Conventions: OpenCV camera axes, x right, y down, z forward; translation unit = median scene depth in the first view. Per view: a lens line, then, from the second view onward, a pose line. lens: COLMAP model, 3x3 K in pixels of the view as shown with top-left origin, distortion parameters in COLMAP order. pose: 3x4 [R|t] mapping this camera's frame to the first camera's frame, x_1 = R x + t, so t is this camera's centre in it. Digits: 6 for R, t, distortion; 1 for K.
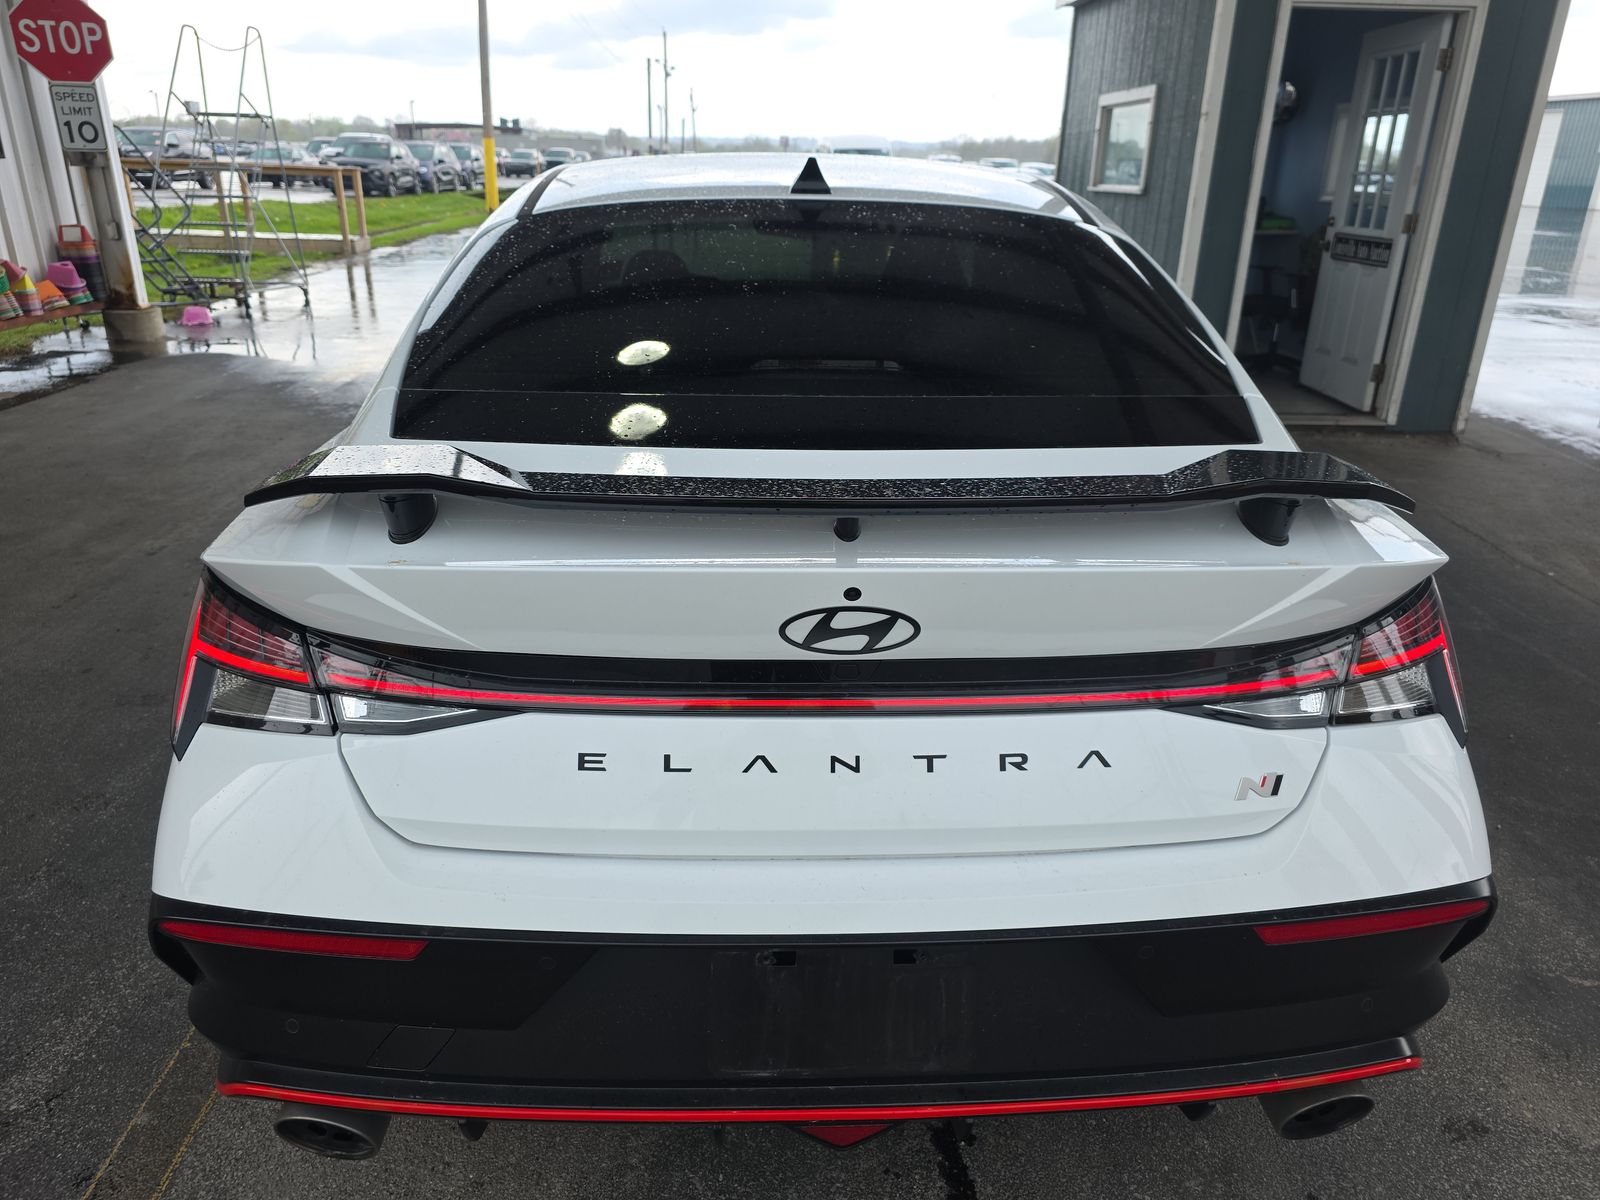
lens RADIAL K [[1087.2, 0, 787.8], [0, 1087.2, 597.4], [0, 0, 1]] dist [0.033666, -0.032243]
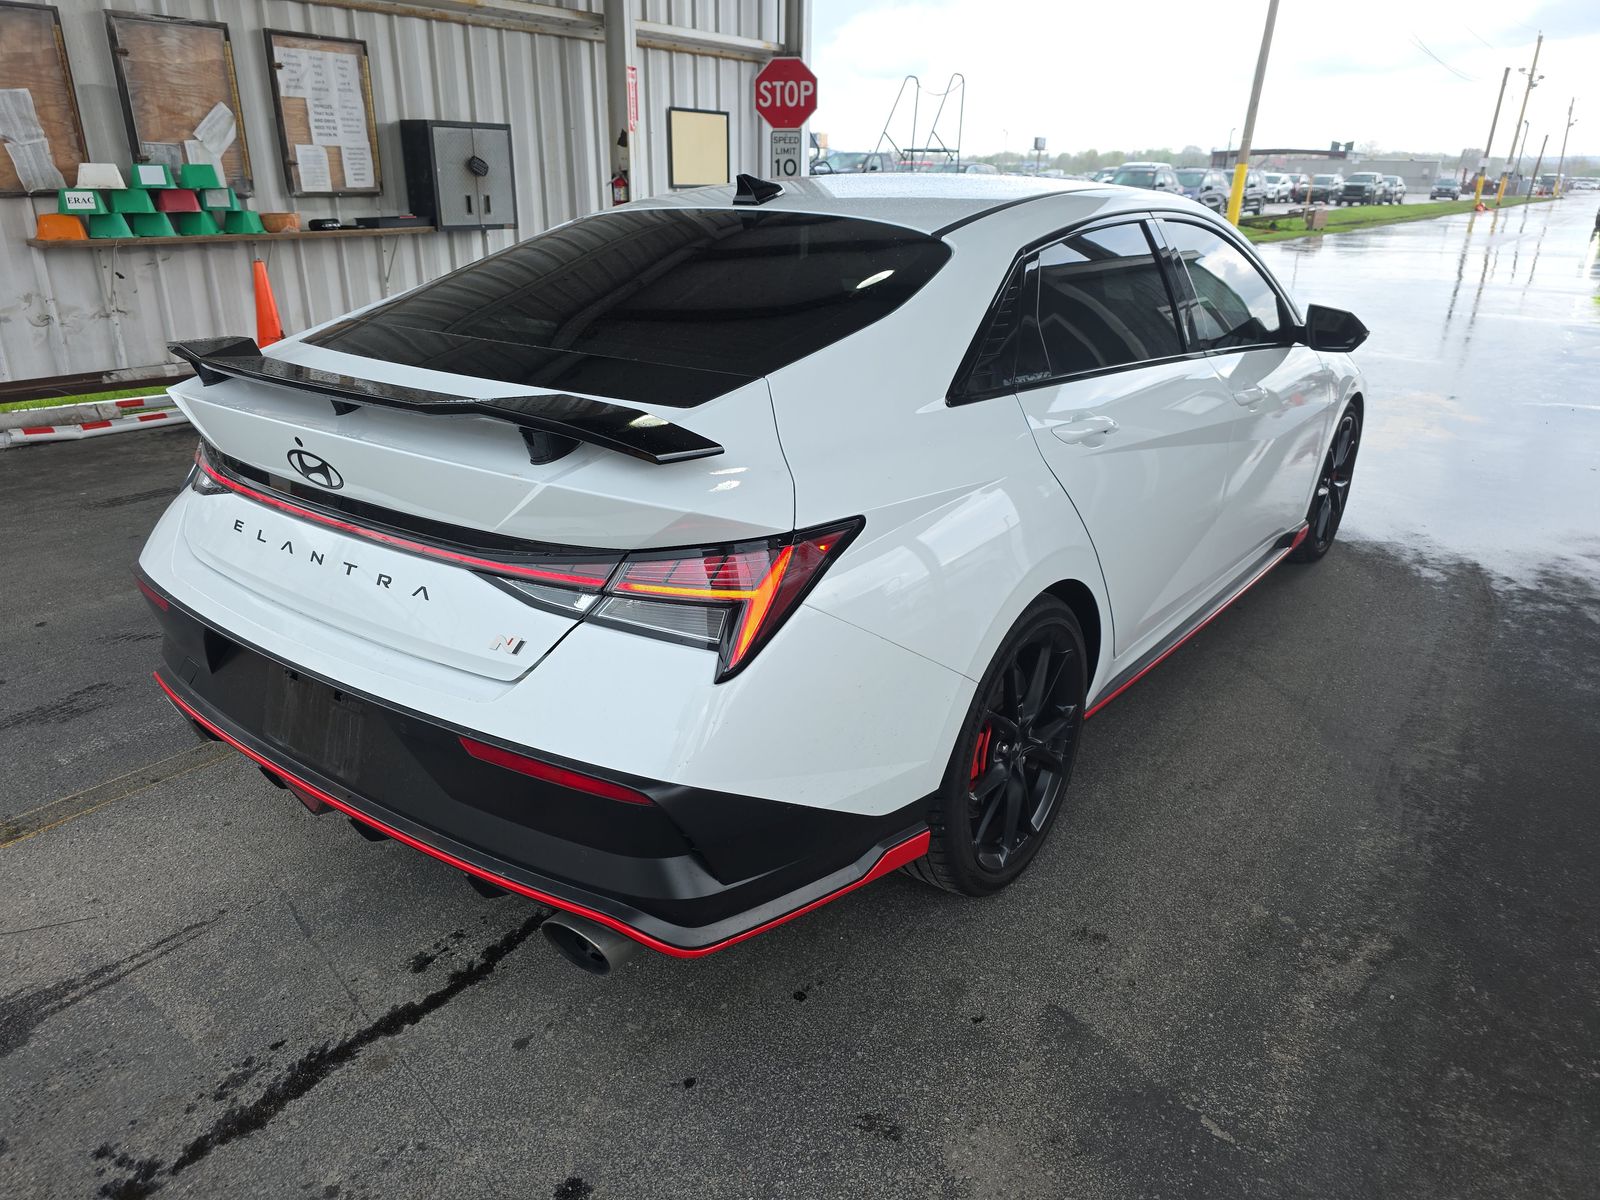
lens RADIAL K [[1087.2, 0, 787.8], [0, 1087.2, 597.4], [0, 0, 1]] dist [0.033666, -0.032243]
pose [[0.773553, 0.217268, -0.595324, 0.804847], [-0.230363, 0.971536, 0.055240, -0.018329], [0.590380, 0.094409, 0.801585, 0.074799]]
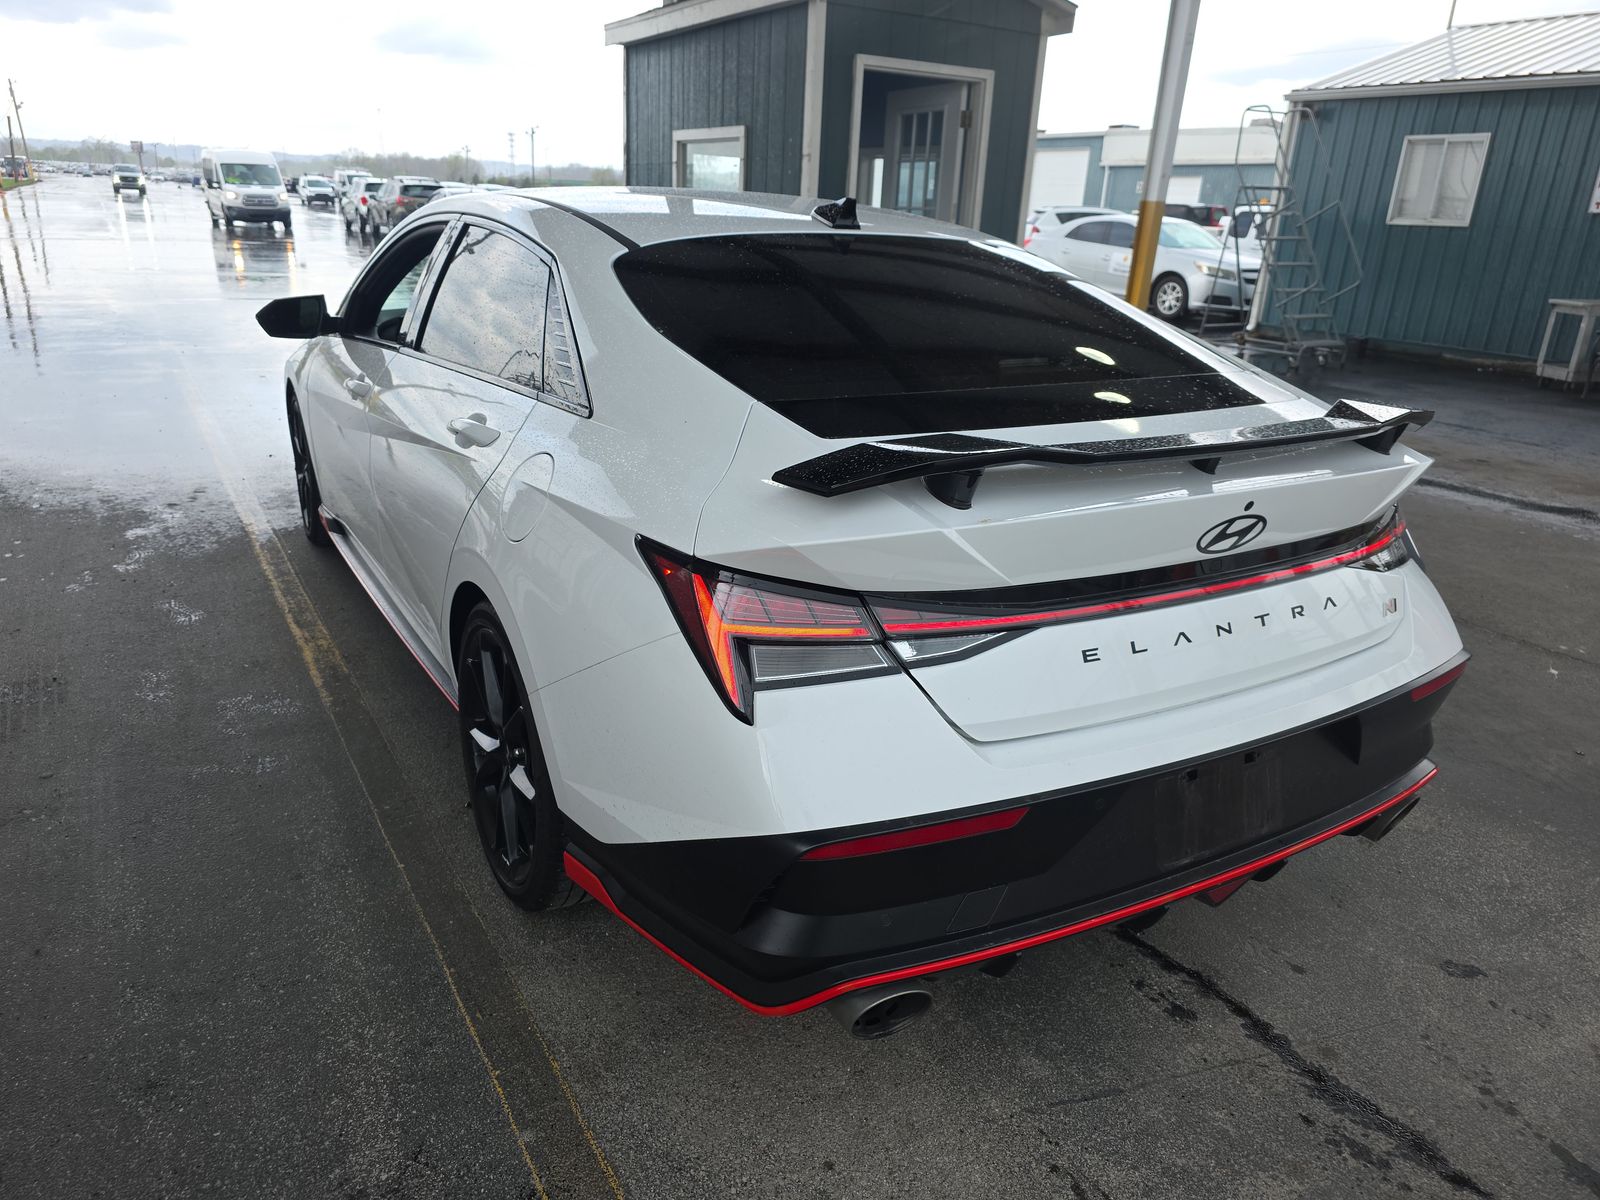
lens RADIAL K [[1087.2, 0, 787.8], [0, 1087.2, 597.4], [0, 0, 1]] dist [0.033666, -0.032243]
pose [[0.887005, -0.139280, 0.440253, -0.576759], [0.146602, 0.989040, 0.017528, 0.000601], [-0.437869, 0.048995, 0.897703, -0.027653]]
